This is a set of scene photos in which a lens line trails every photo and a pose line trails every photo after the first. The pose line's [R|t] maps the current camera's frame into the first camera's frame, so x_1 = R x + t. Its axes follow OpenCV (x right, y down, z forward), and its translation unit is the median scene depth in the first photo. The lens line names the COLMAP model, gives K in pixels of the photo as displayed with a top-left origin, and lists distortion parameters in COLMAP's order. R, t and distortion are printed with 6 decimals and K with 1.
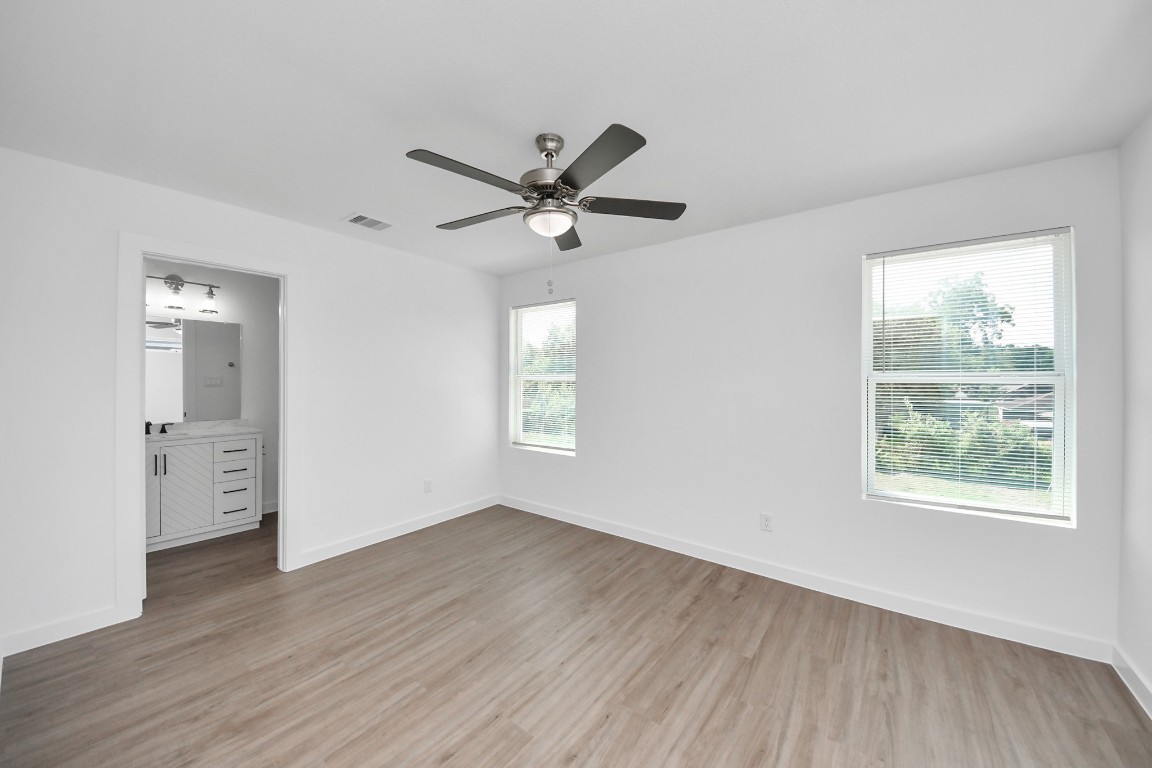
lens RADIAL K [[415.1, 0, 576.2], [0, 415.1, 390.4], [0, 0, 1]] dist [0.051139, -0.030599]
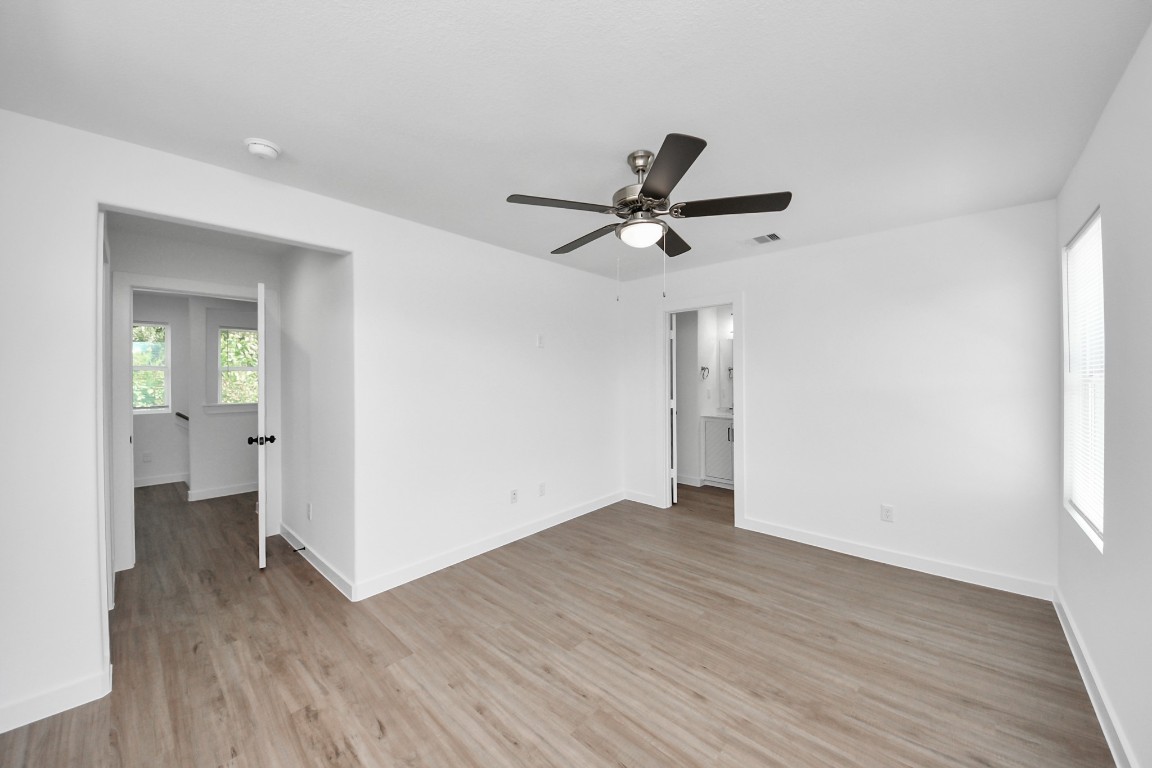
lens RADIAL K [[415.1, 0, 576.2], [0, 415.1, 390.4], [0, 0, 1]] dist [0.051139, -0.030599]
pose [[-0.088415, 0.029106, -0.995658, 0.851536], [-0.025193, 0.999188, 0.031447, -0.032743], [0.995765, 0.027864, -0.087610, 0.793736]]
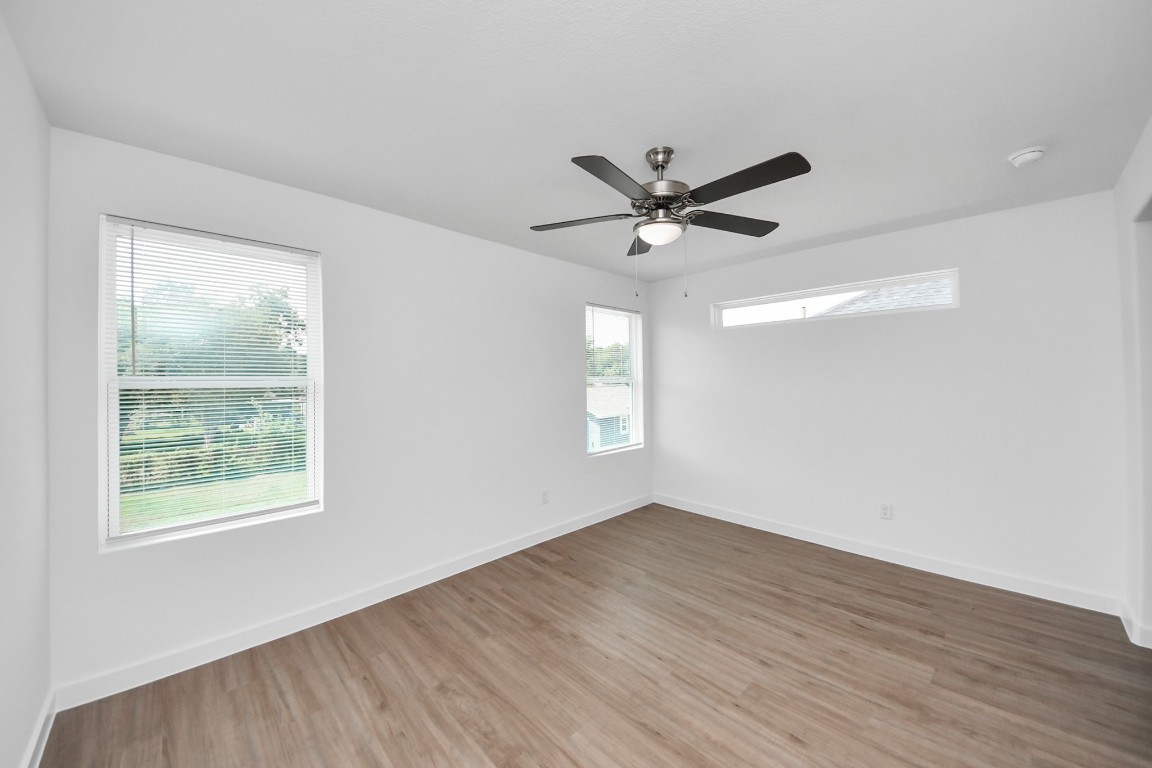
lens RADIAL K [[423.6, 0, 574.6], [0, 423.6, 377.2], [0, 0, 1]] dist [0.030796, -0.020992]
pose [[0.157954, -0.004688, 0.987435, -0.969199], [0.039100, 0.999234, -0.001510, -0.037264], [-0.986672, 0.038847, 0.158016, 0.902078]]
